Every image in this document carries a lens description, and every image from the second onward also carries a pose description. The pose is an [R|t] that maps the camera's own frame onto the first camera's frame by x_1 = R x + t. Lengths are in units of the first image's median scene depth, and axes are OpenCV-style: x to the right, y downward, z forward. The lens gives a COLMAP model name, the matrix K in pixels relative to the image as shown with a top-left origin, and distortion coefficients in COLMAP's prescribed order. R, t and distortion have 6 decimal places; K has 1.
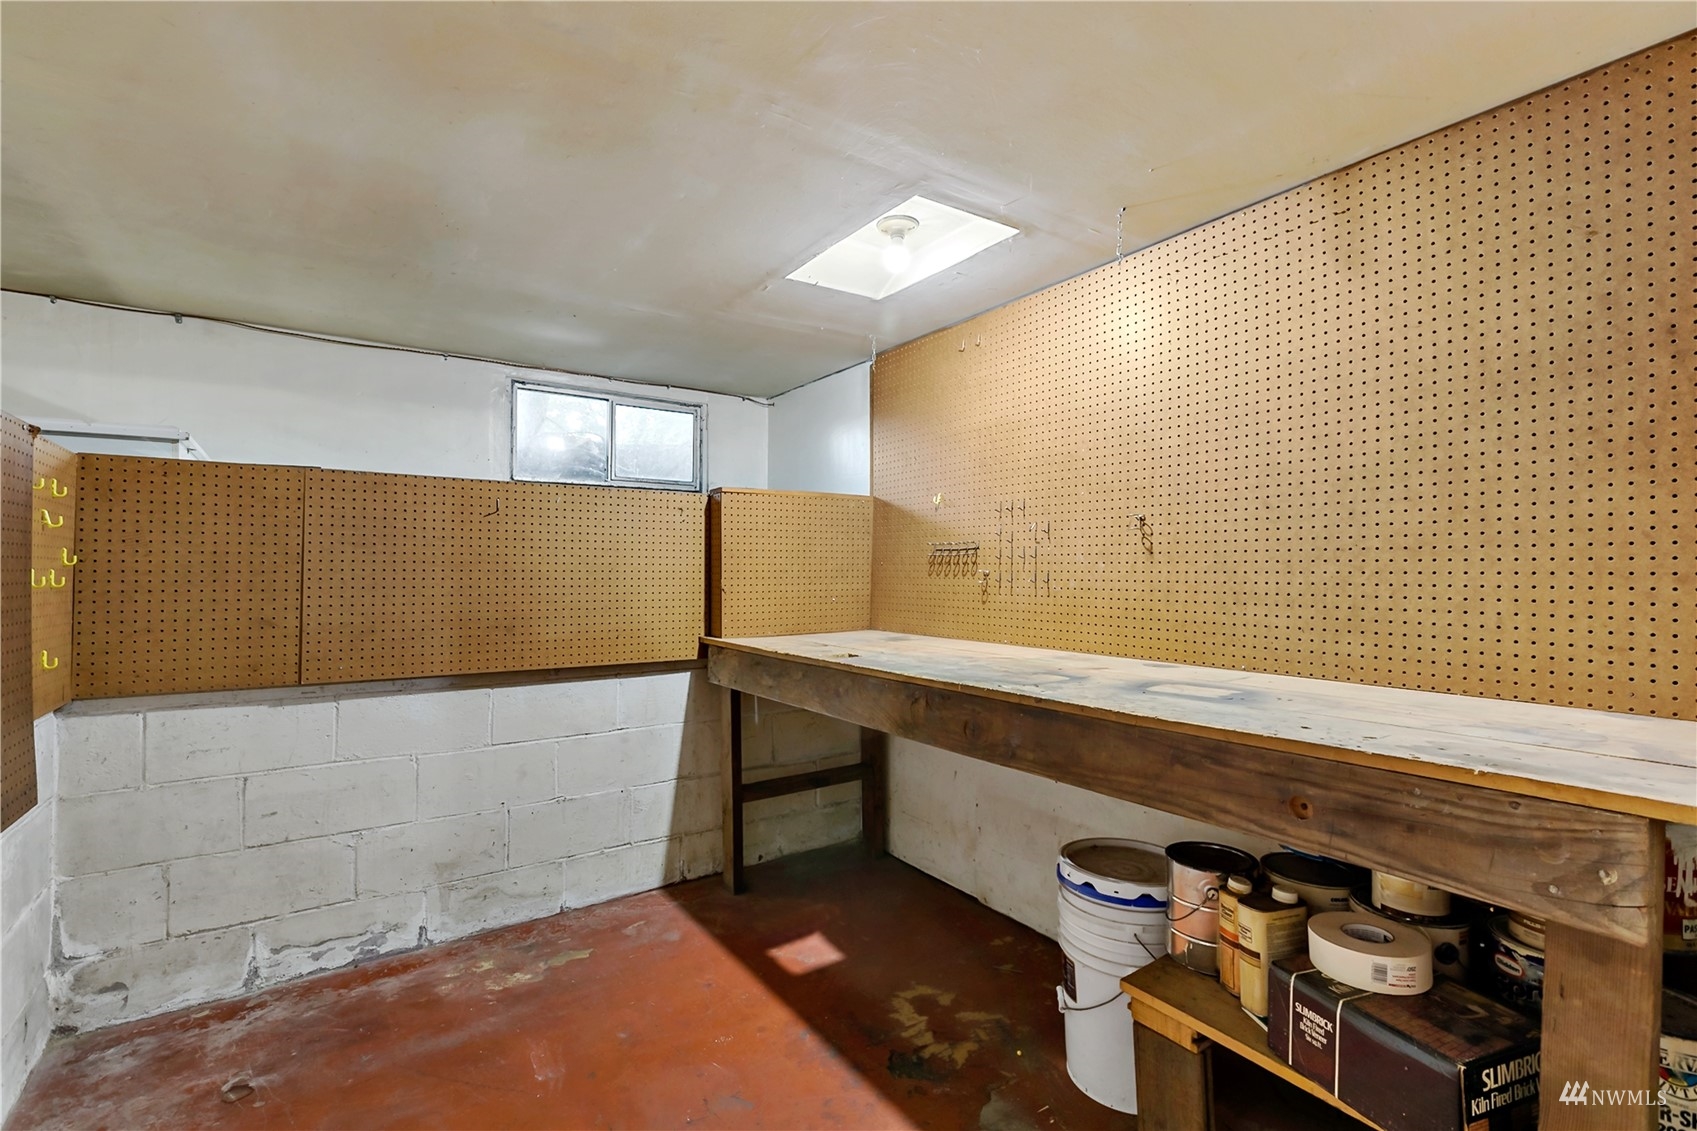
lens RADIAL K [[771.7, 0, 840.4], [0, 771.7, 563.4], [0, 0, 1]] dist [0.000310, -0.002379]
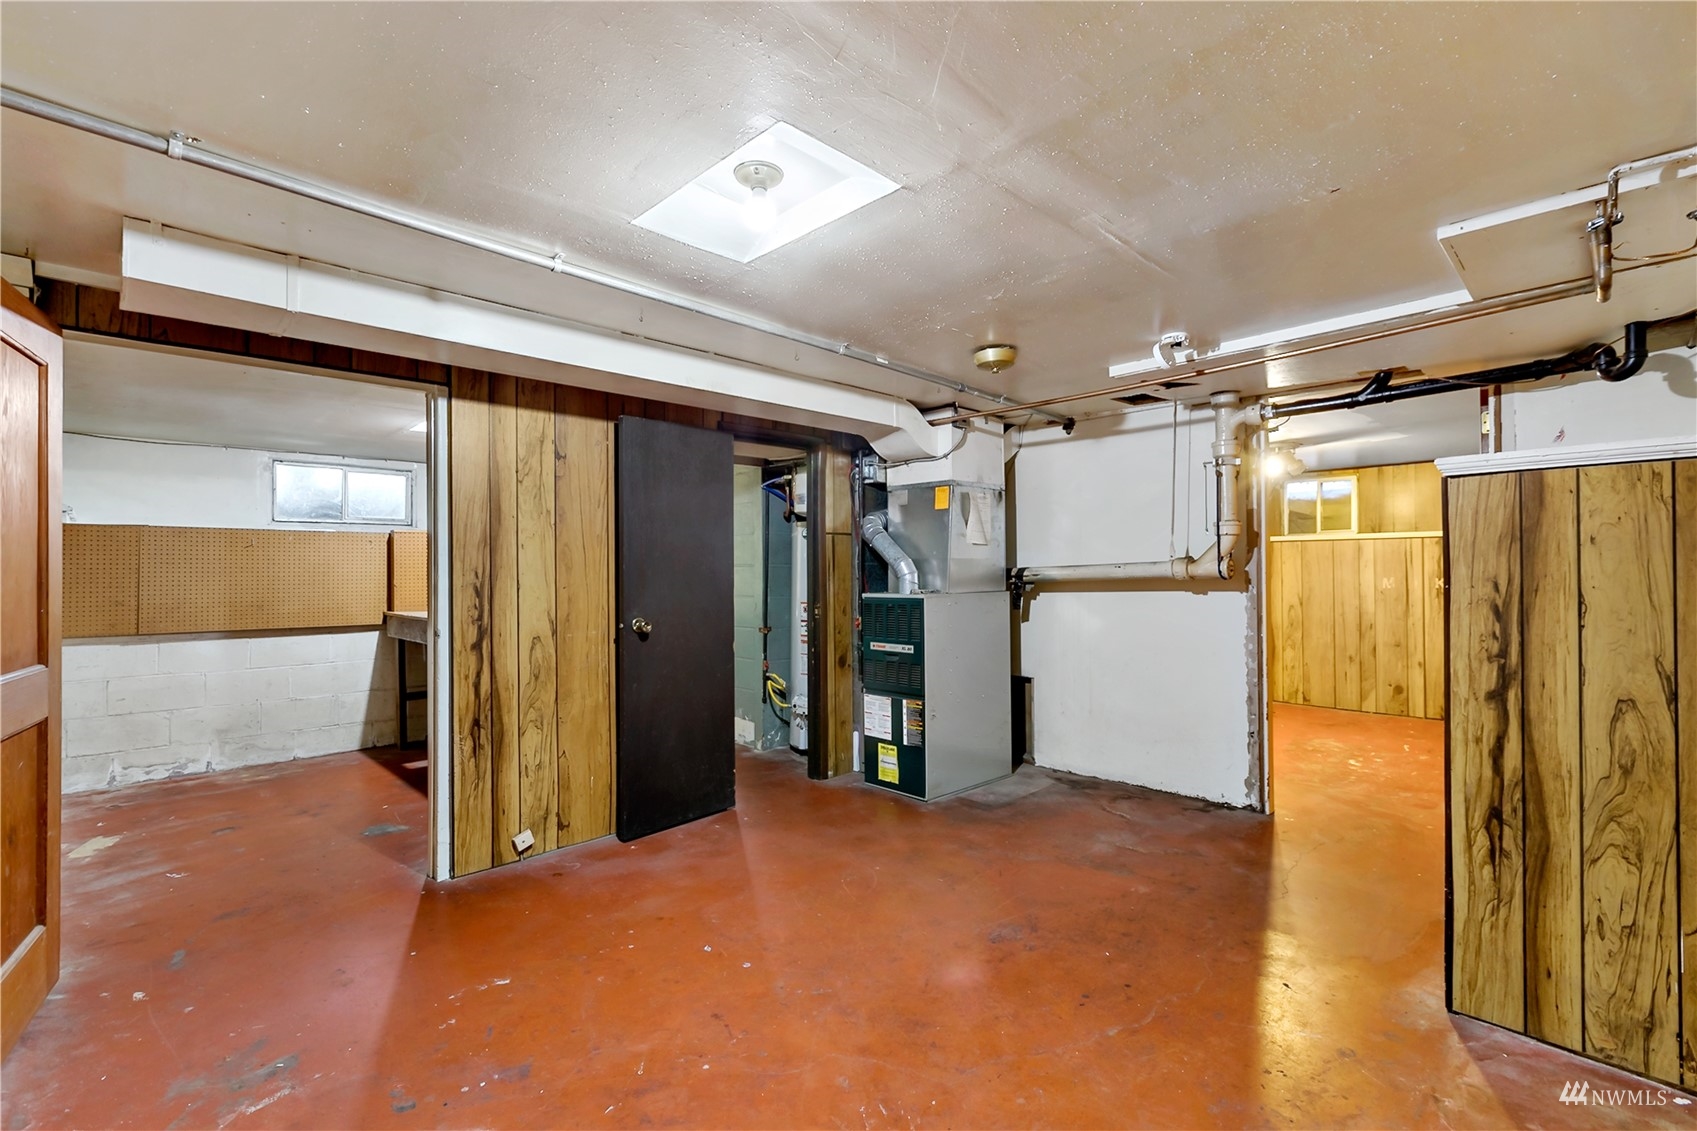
lens RADIAL K [[771.7, 0, 847.2], [0, 771.7, 562.7], [0, 0, 1]] dist [0.000310, -0.002379]
pose [[0.985719, -0.005689, 0.168302, 0.735953], [0.005525, 0.999984, 0.001441, -0.019742], [-0.168308, -0.000491, 0.985734, -1.211677]]
